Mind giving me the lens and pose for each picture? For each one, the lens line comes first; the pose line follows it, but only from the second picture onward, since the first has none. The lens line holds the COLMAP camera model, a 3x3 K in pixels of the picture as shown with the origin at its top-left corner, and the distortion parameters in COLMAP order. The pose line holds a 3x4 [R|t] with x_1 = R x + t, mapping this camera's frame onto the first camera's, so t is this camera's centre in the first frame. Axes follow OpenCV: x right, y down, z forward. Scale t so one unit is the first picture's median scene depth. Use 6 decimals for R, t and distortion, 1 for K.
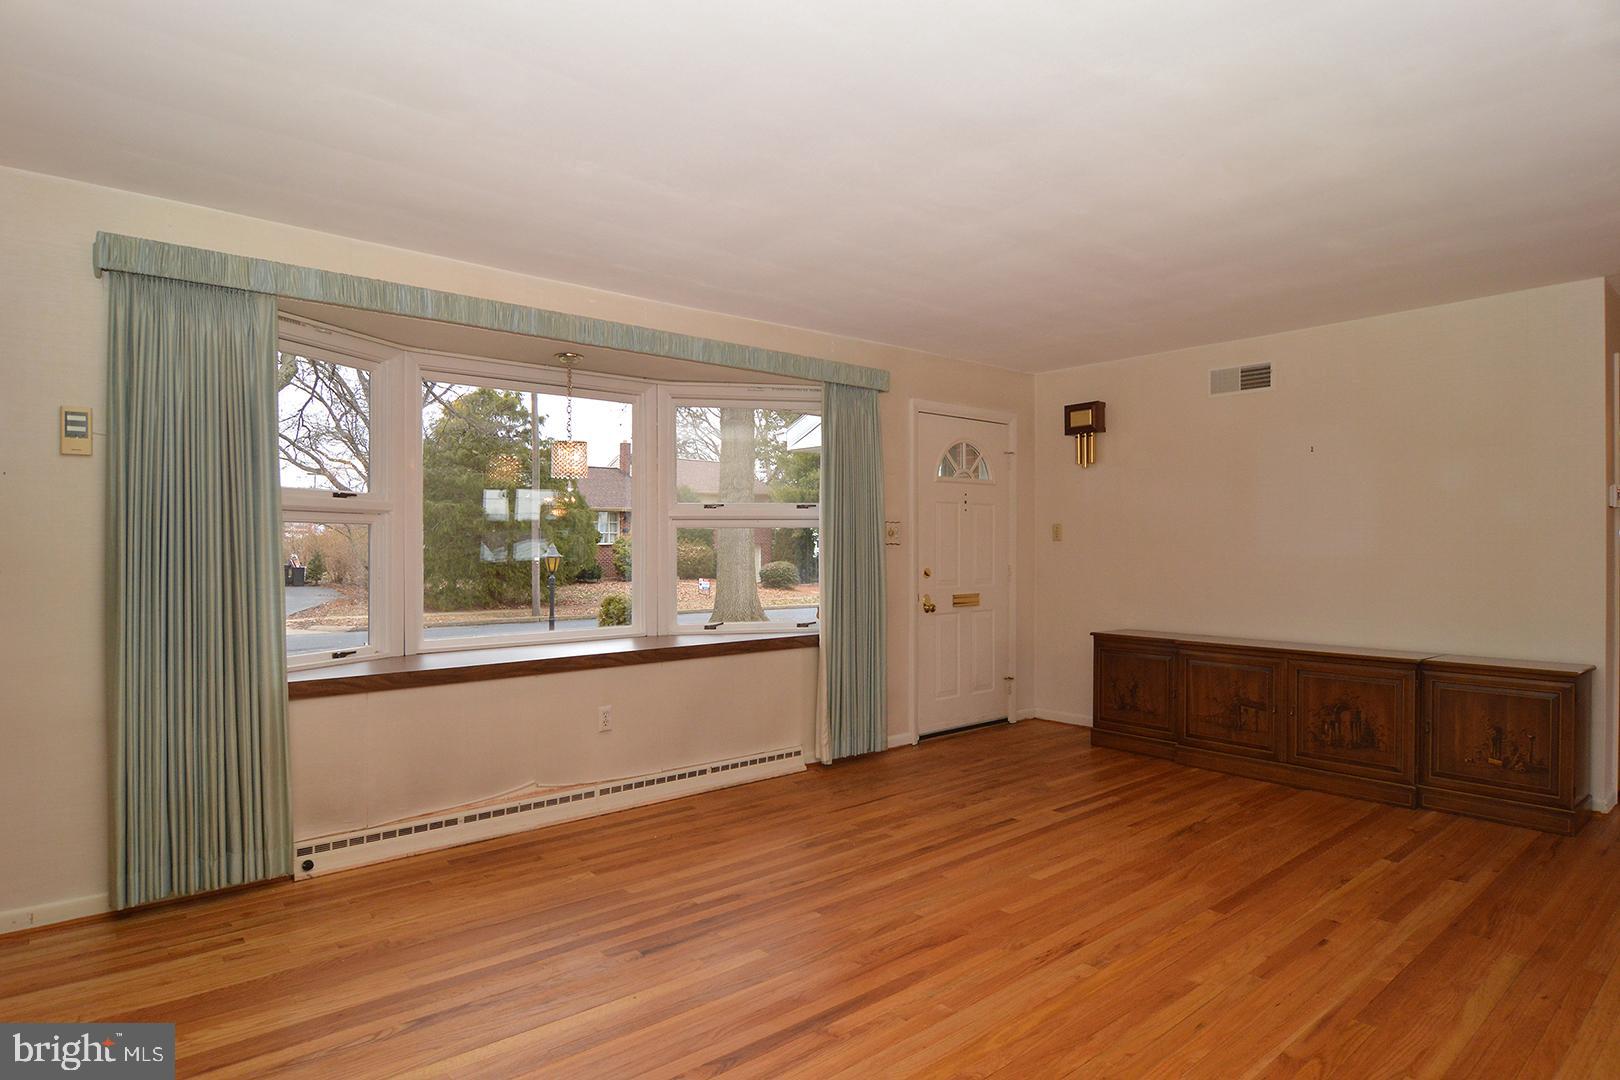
lens RADIAL K [[883.5, 0, 805.7], [0, 883.5, 546.8], [0, 0, 1]] dist [0.001013, -0.012726]
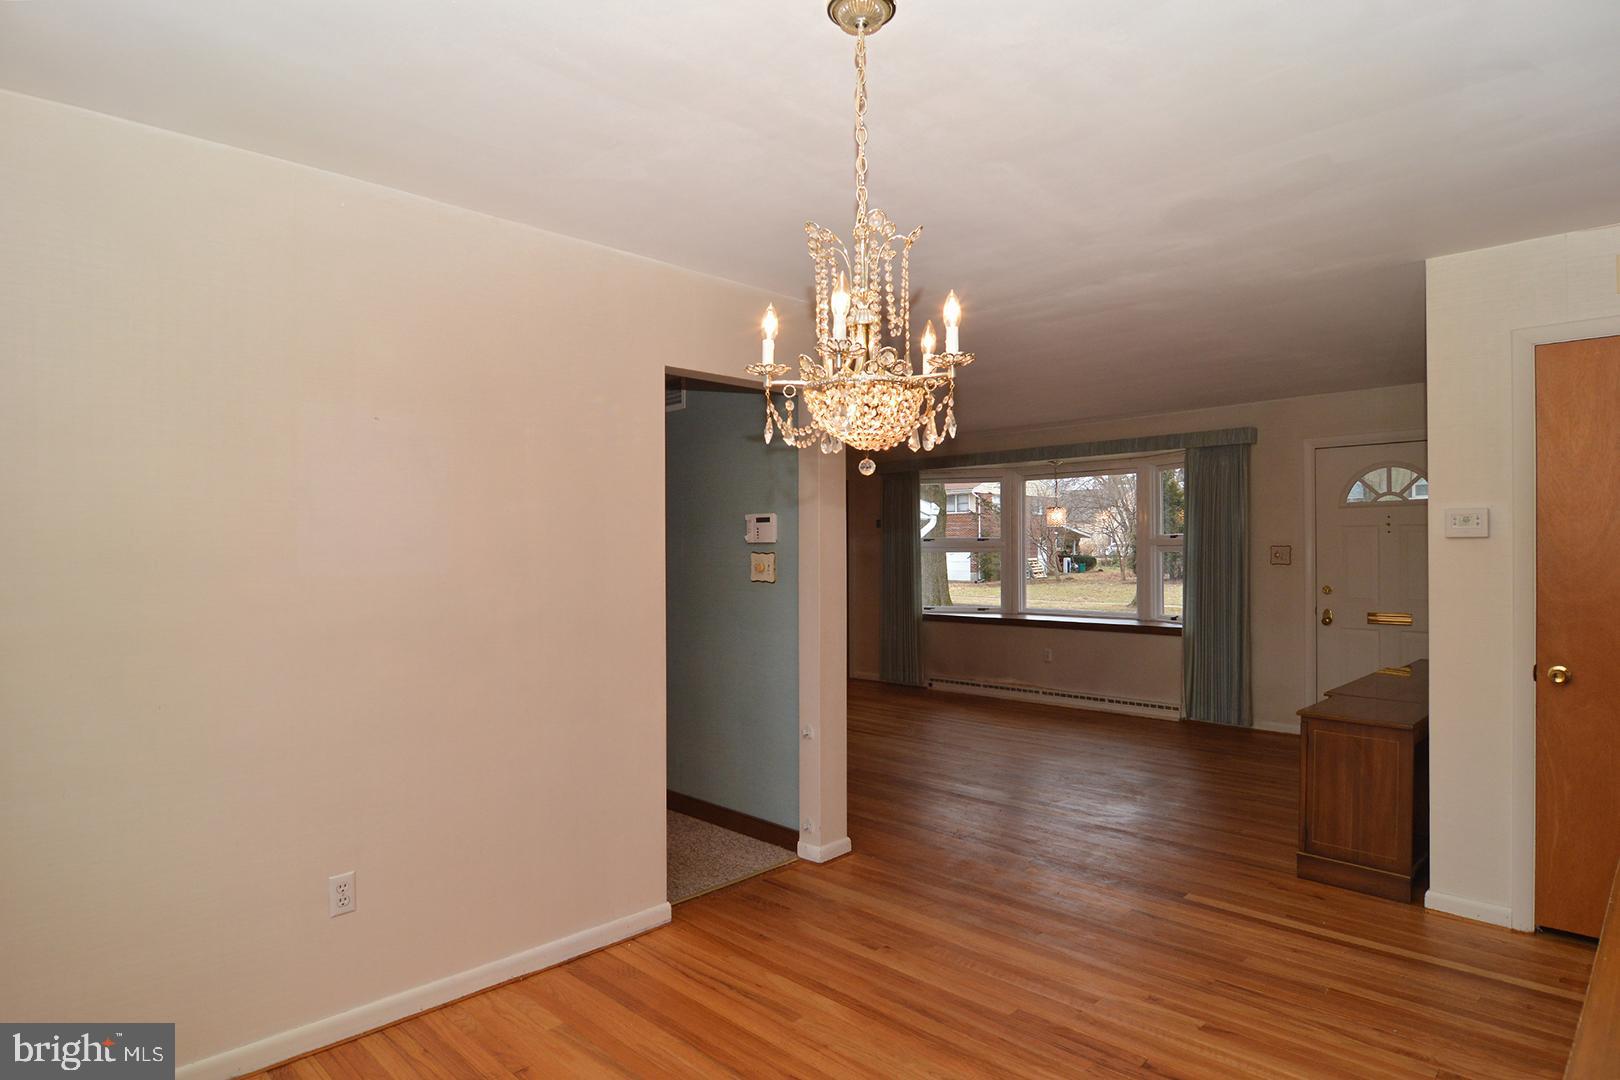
lens RADIAL K [[899.0, 0, 809.5], [0, 899.0, 547.5], [0, 0, 1]] dist [0.001805, -0.015559]
pose [[0.084343, -0.001274, -0.996436, 1.625885], [0.005336, 0.999985, -0.000827, -0.036215], [0.996423, -0.005247, 0.084348, 0.328086]]
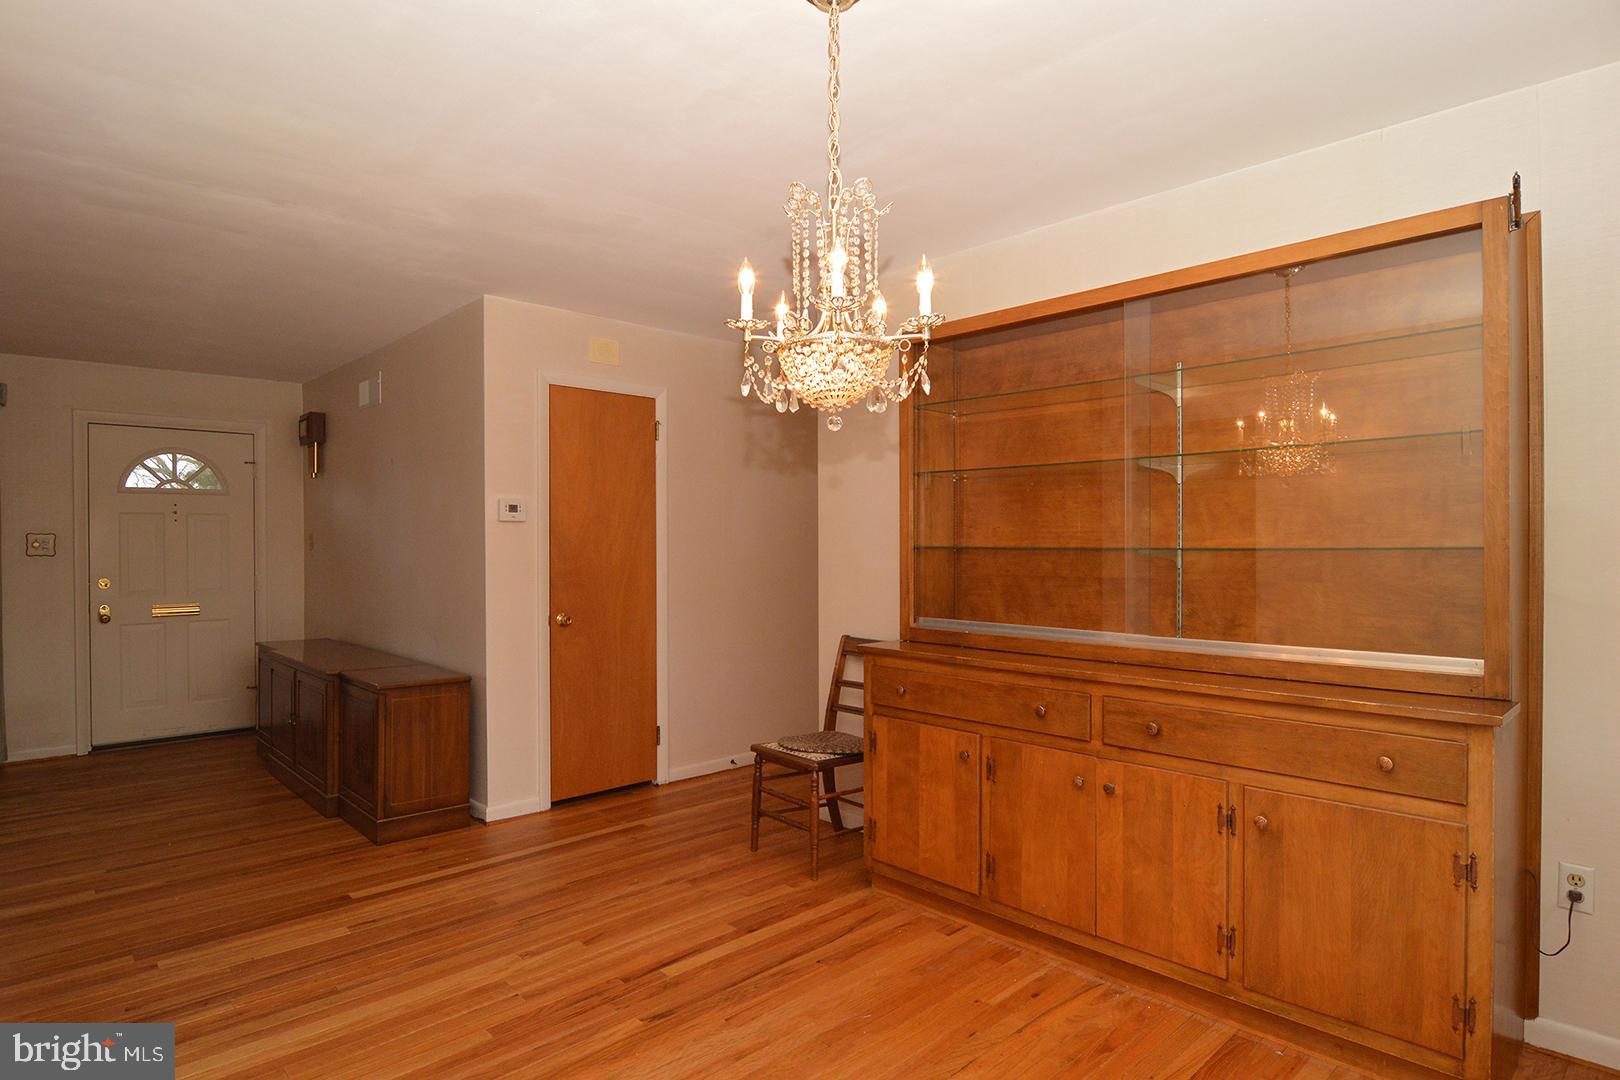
lens RADIAL K [[883.5, 0, 805.7], [0, 883.5, 546.8], [0, 0, 1]] dist [0.001013, -0.012726]
pose [[0.998505, -0.004901, 0.054449, 1.168344], [0.004623, 0.999976, 0.005239, -0.018920], [-0.054473, -0.004980, 0.998503, -0.052517]]
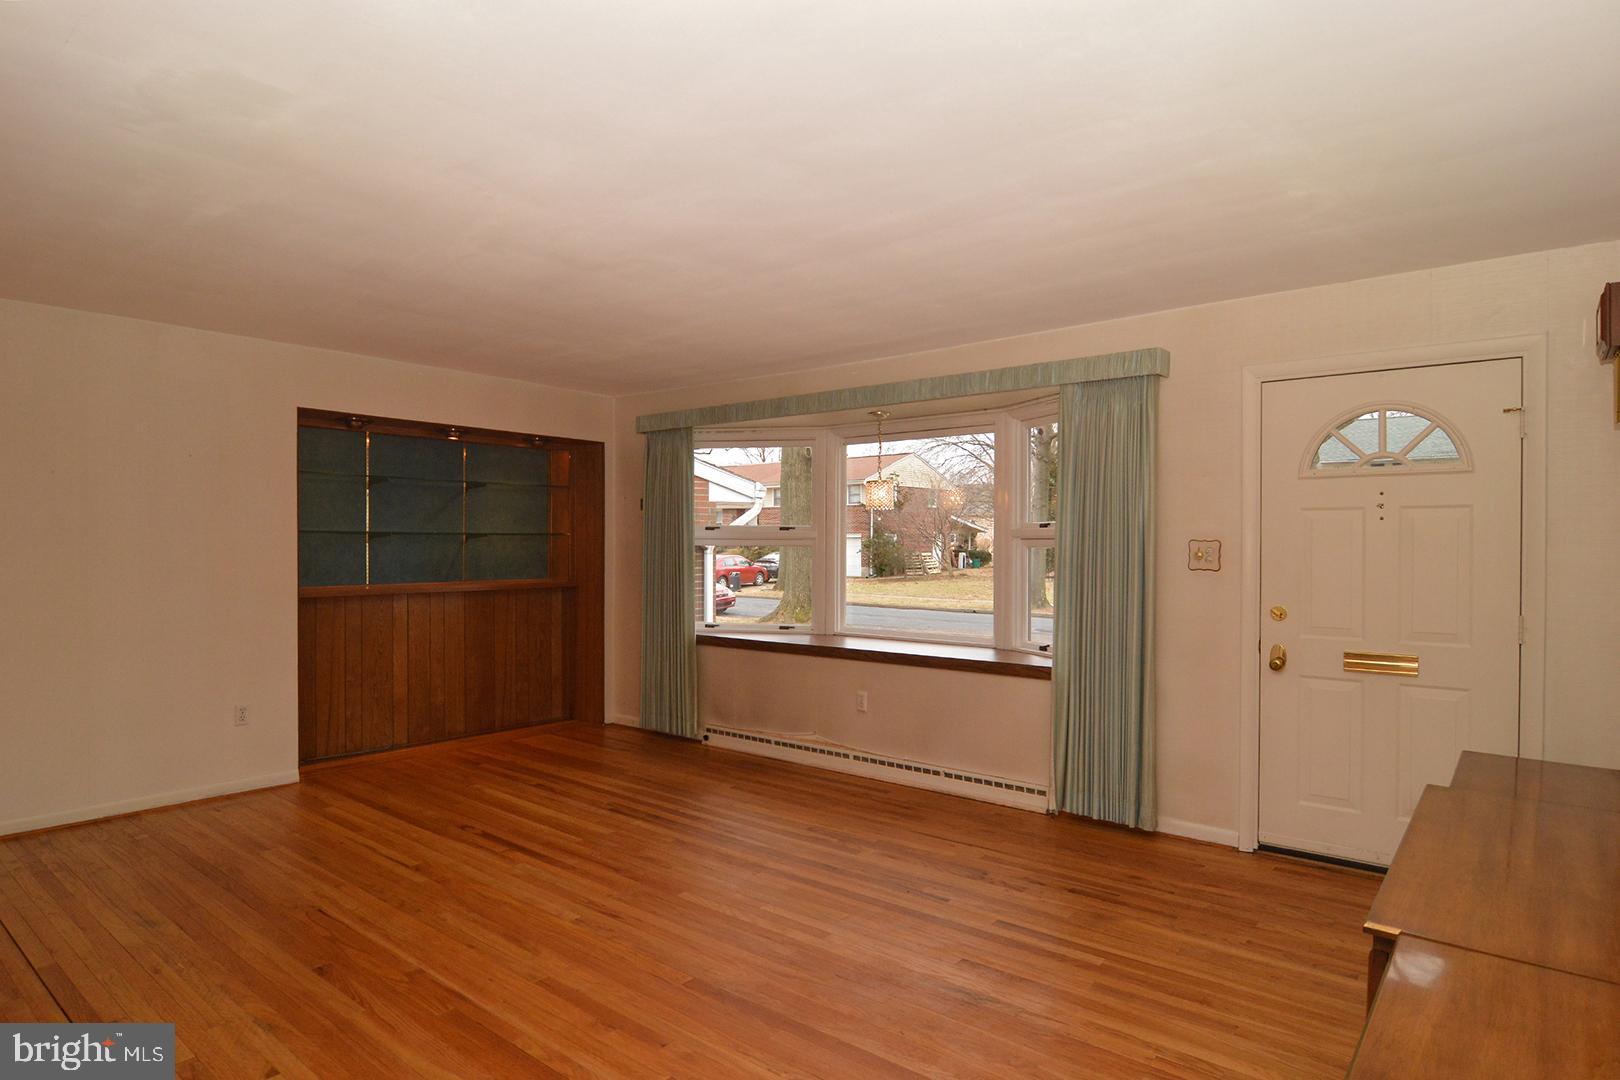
lens RADIAL K [[899.0, 0, 809.5], [0, 899.0, 547.5], [0, 0, 1]] dist [0.001805, -0.015559]
pose [[0.185454, 0.007630, -0.982623, 1.008577], [-0.004127, 0.999967, 0.006986, -0.033448], [0.982644, 0.002760, 0.185480, 0.679591]]
